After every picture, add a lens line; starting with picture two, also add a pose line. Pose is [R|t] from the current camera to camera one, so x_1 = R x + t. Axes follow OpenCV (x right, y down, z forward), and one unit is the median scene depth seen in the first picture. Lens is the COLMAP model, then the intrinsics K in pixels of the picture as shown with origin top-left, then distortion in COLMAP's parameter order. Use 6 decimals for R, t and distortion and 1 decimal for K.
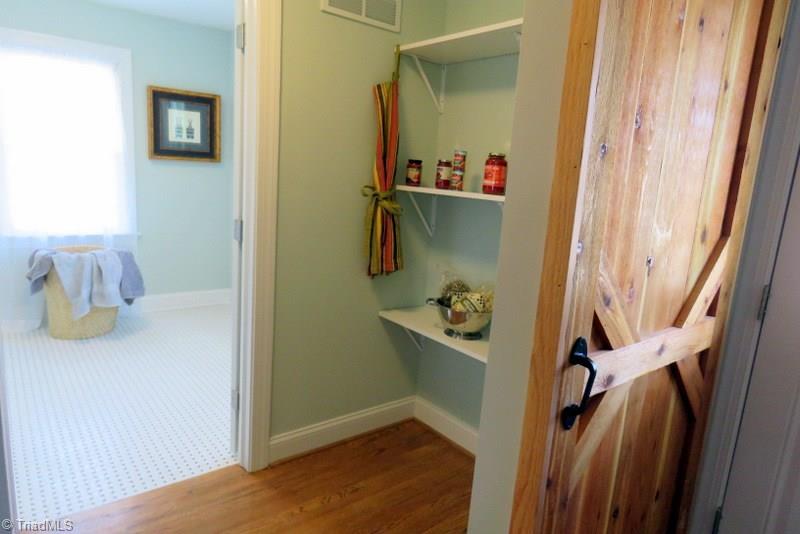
lens RADIAL K [[512.5, 0, 396.1], [0, 512.5, 268.4], [0, 0, 1]] dist [-0.018919, 0.024297]
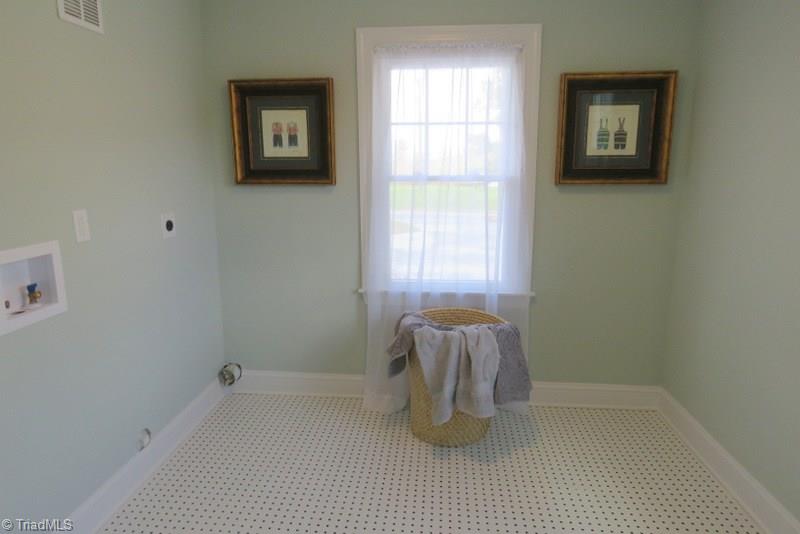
lens RADIAL K [[512.5, 0, 396.1], [0, 512.5, 268.4], [0, 0, 1]] dist [-0.018919, 0.024297]
pose [[0.726928, 0.068105, -0.683329, -0.178251], [-0.078193, 0.996807, 0.016165, -0.105090], [0.682248, 0.041681, 0.729932, 0.392853]]
